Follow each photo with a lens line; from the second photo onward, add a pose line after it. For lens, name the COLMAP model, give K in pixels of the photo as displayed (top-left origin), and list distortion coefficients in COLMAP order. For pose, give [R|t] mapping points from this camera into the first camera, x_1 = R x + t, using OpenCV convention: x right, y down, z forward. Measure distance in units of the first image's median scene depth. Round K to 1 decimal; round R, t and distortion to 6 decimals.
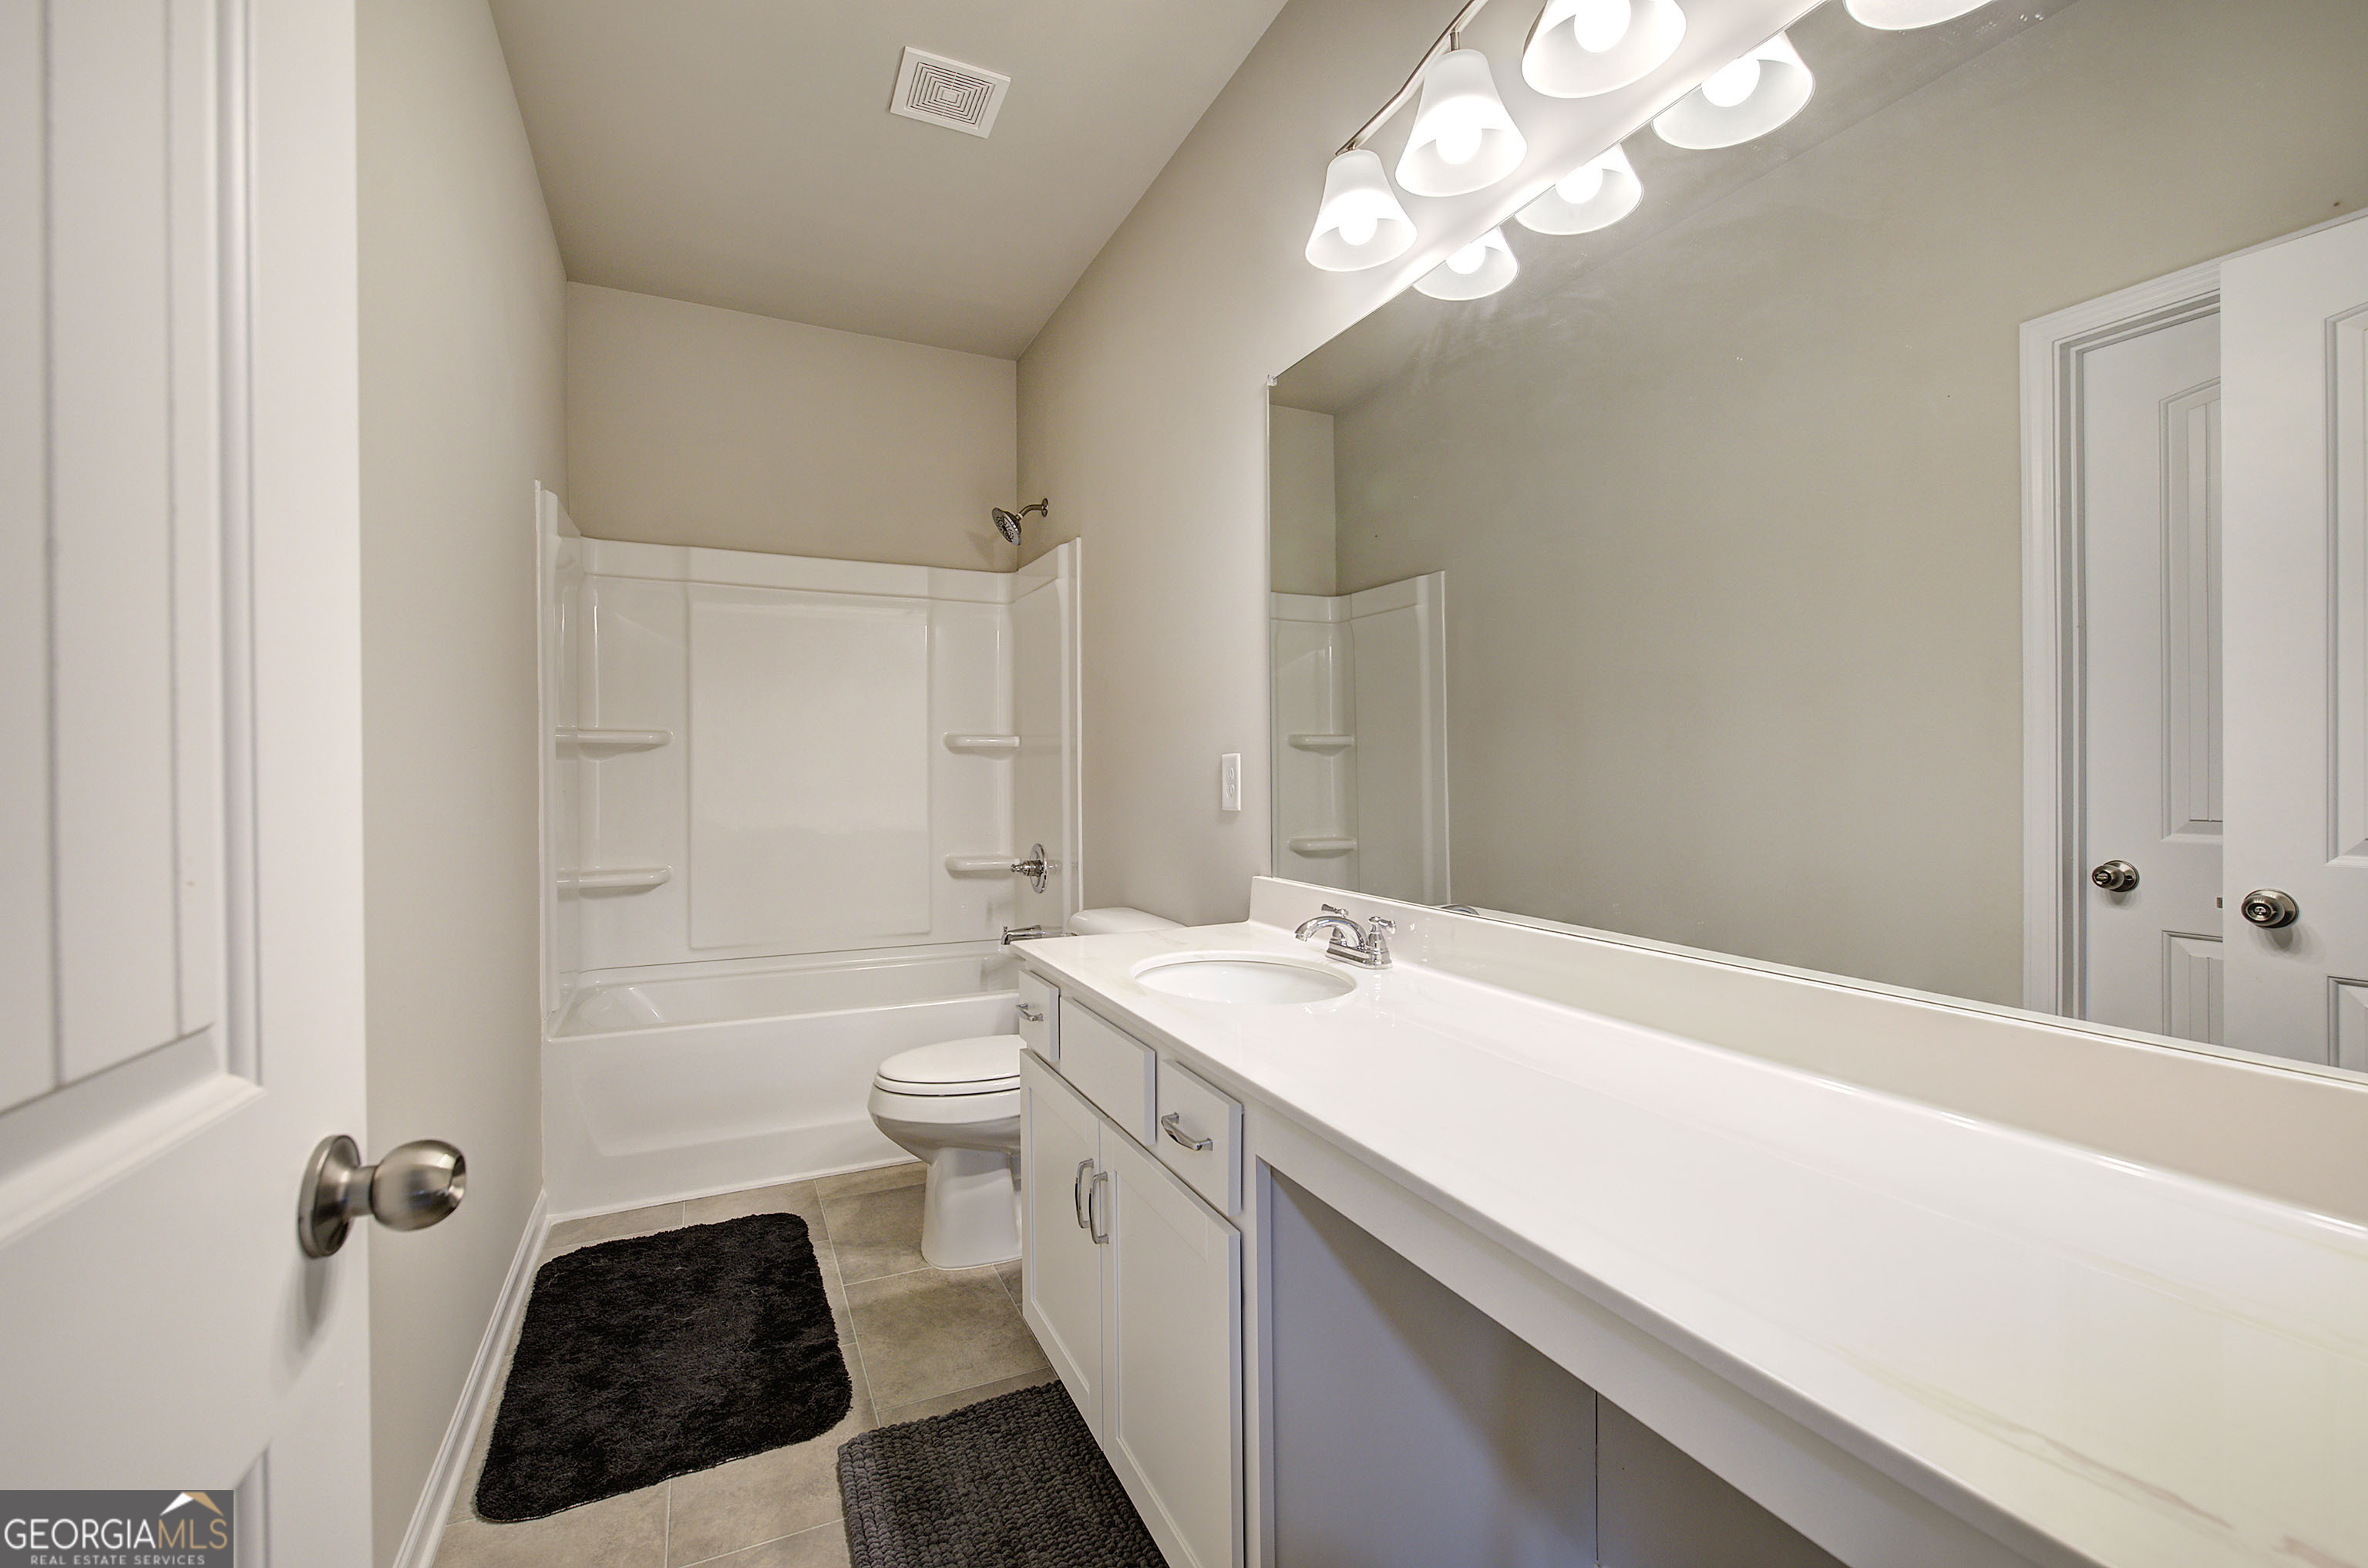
lens RADIAL K [[1009.0, 0, 1185.0], [0, 1009.0, 774.9], [0, 0, 1]] dist [-0.001938, 0.000425]
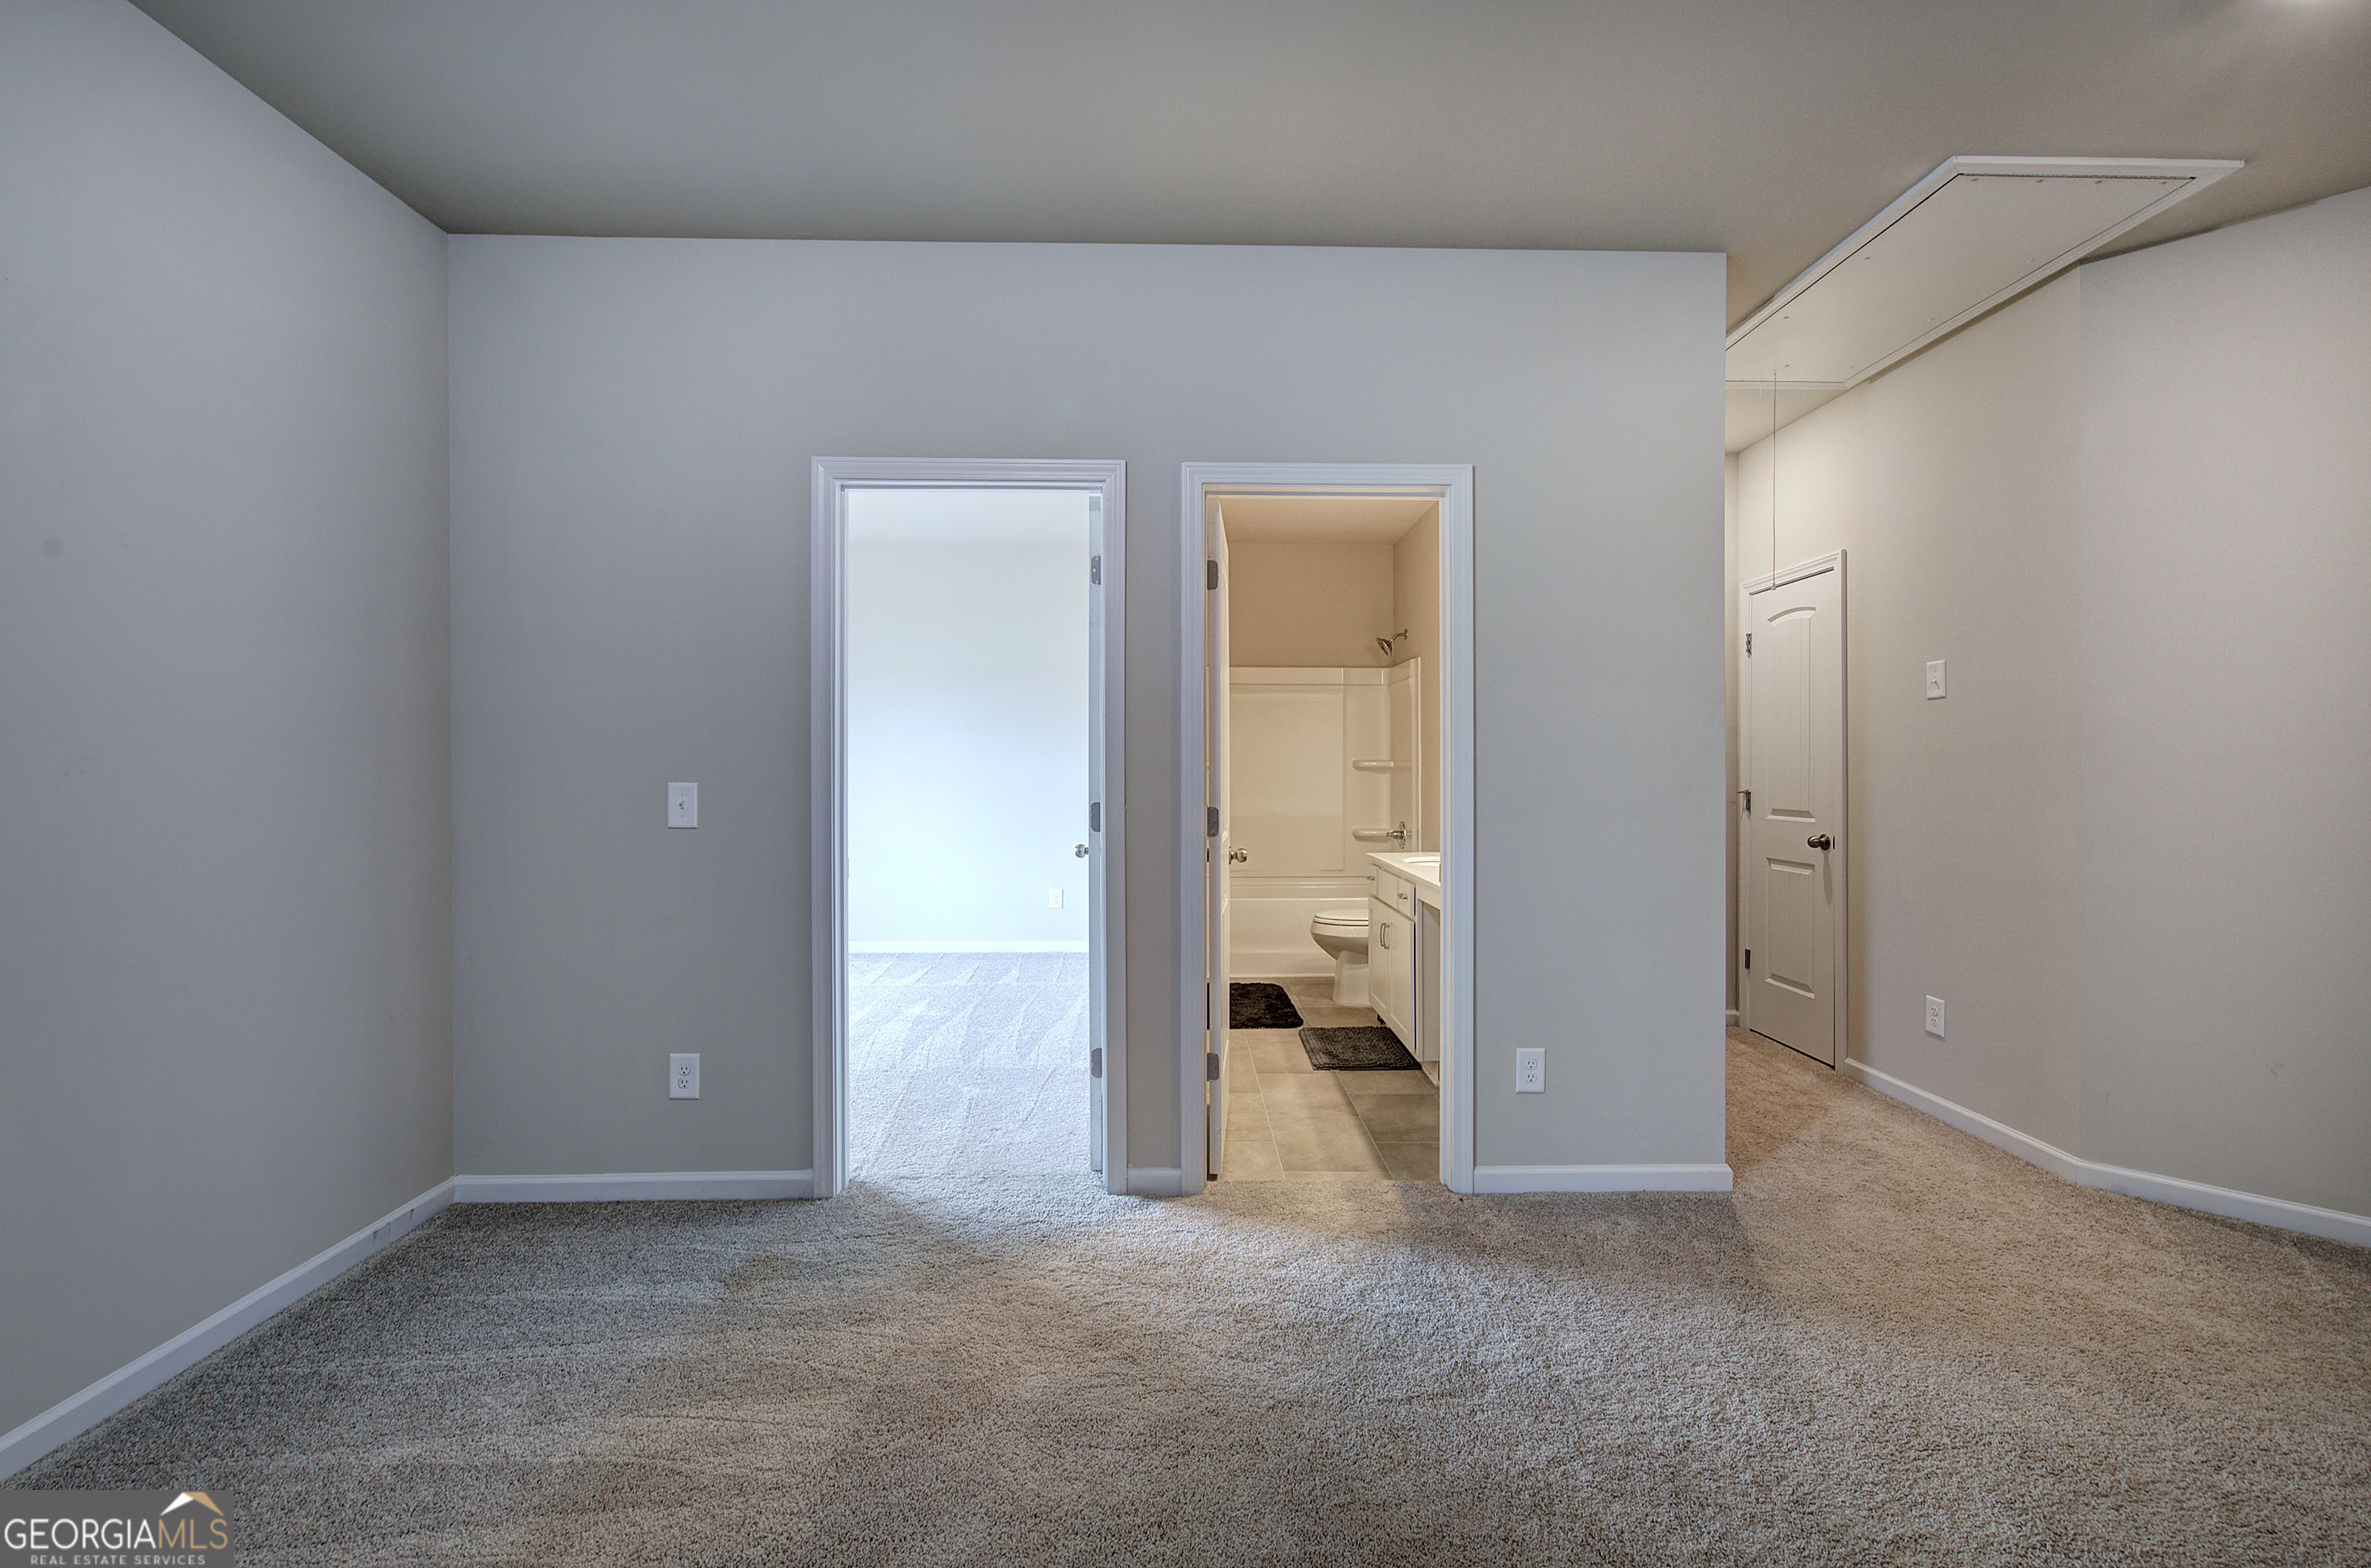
lens RADIAL K [[1010.1, 0, 1185.1], [0, 1010.1, 776.9], [0, 0, 1]] dist [-0.001938, 0.000425]
pose [[0.908126, 0.003720, -0.418680, 0.257487], [-0.002948, 0.999993, 0.002490, -0.014503], [0.418686, -0.001027, 0.908131, -0.798058]]
